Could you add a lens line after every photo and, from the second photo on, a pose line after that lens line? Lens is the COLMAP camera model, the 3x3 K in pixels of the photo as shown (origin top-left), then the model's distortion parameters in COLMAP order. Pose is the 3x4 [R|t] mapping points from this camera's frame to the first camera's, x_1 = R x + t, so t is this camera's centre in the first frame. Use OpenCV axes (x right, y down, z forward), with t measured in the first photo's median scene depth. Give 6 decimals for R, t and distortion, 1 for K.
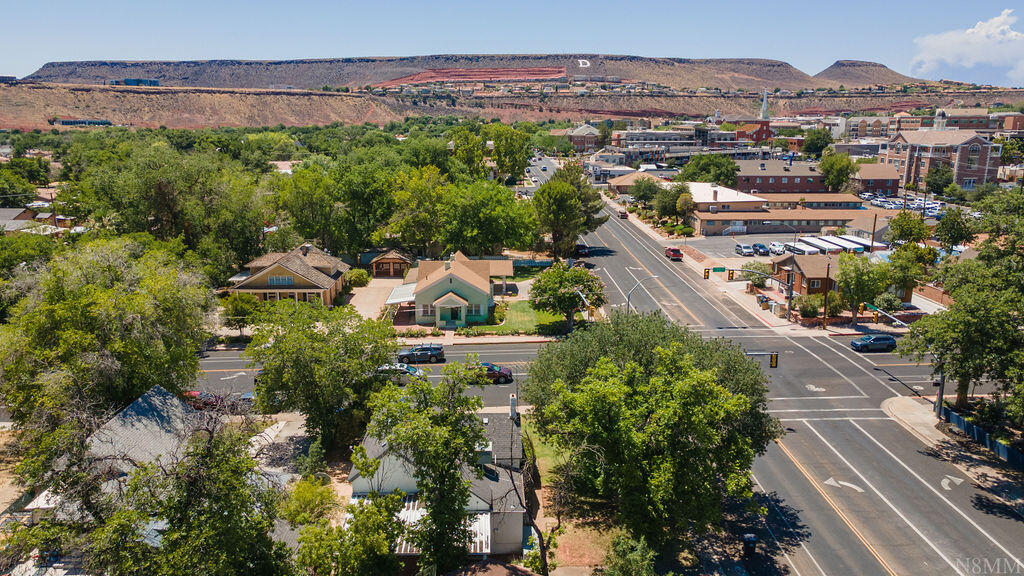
lens RADIAL K [[744.0, 0, 512.0], [0, 744.0, 288.0], [0, 0, 1]] dist [0.022606, 0.037797]
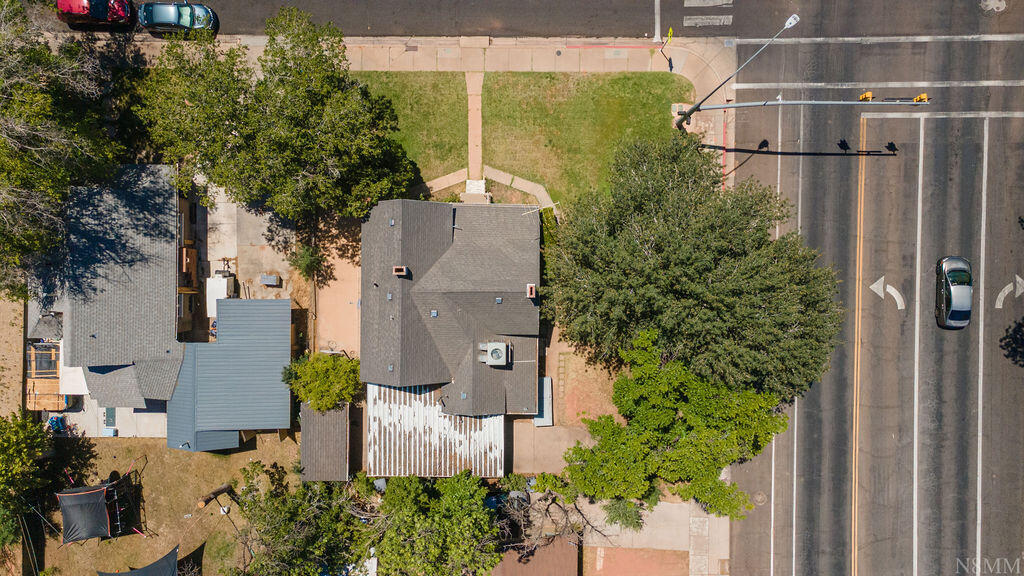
lens RADIAL K [[744.0, 0, 512.0], [0, 744.0, 288.0], [0, 0, 1]] dist [0.022606, 0.037797]
pose [[0.999381, 0.034117, -0.008536, -0.002859], [0.001040, 0.213923, 0.976850, -0.145381], [0.035153, -0.976255, 0.213755, 0.180880]]
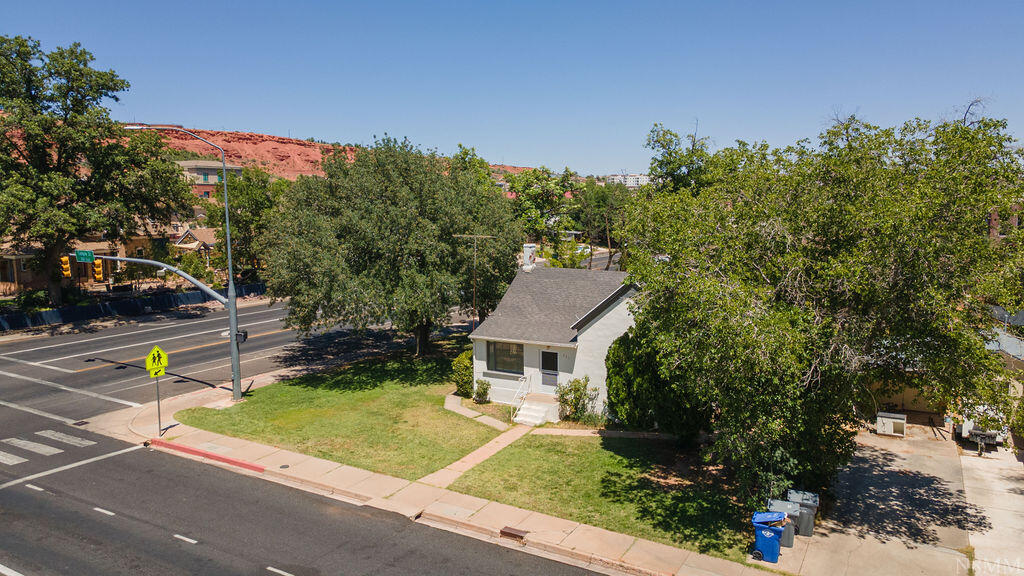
lens RADIAL K [[744.0, 0, 512.0], [0, 744.0, 288.0], [0, 0, 1]] dist [0.022606, 0.037797]
pose [[-0.860230, -0.061759, 0.506153, -0.081728], [0.110170, 0.946681, 0.302749, -0.010399], [-0.497863, 0.316196, -0.807560, 0.359623]]
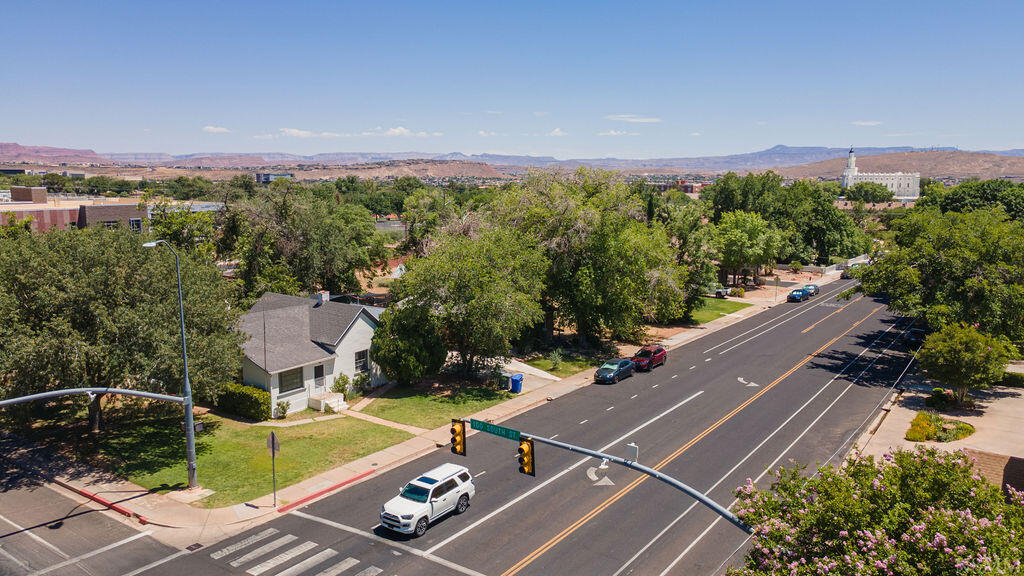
lens RADIAL K [[744.0, 0, 512.0], [0, 744.0, 288.0], [0, 0, 1]] dist [0.022606, 0.037797]
pose [[-0.593239, 0.117960, -0.796337, 0.123053], [-0.180277, 0.944617, 0.274223, -0.046547], [0.784581, 0.306241, -0.539118, 0.400093]]
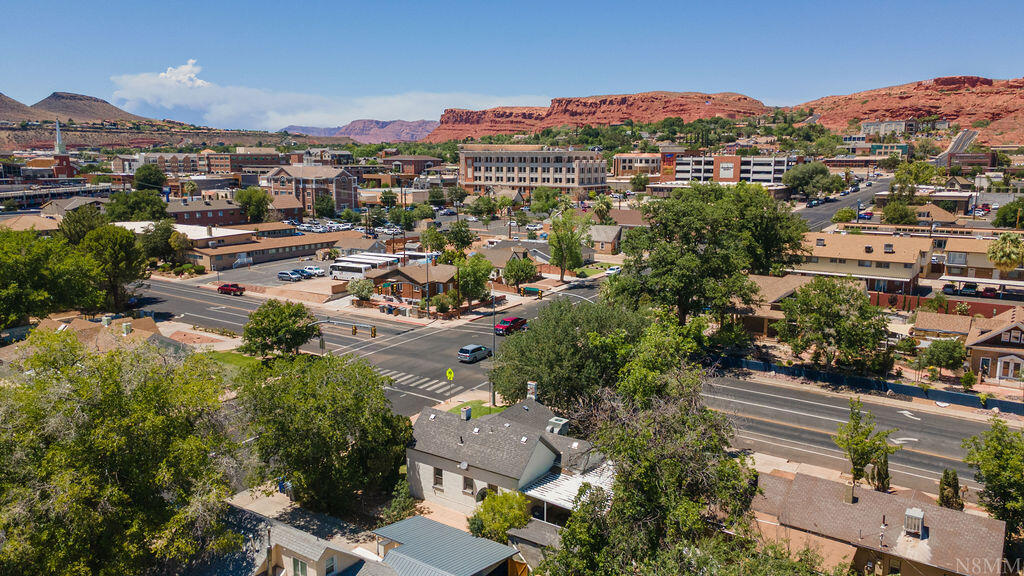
lens RADIAL K [[744.0, 0, 512.0], [0, 744.0, 288.0], [0, 0, 1]] dist [0.022606, 0.037797]
pose [[0.587801, -0.144591, 0.795979, -0.211754], [0.180630, 0.982517, 0.045087, -0.014831], [-0.788583, 0.117275, 0.603642, 0.059282]]
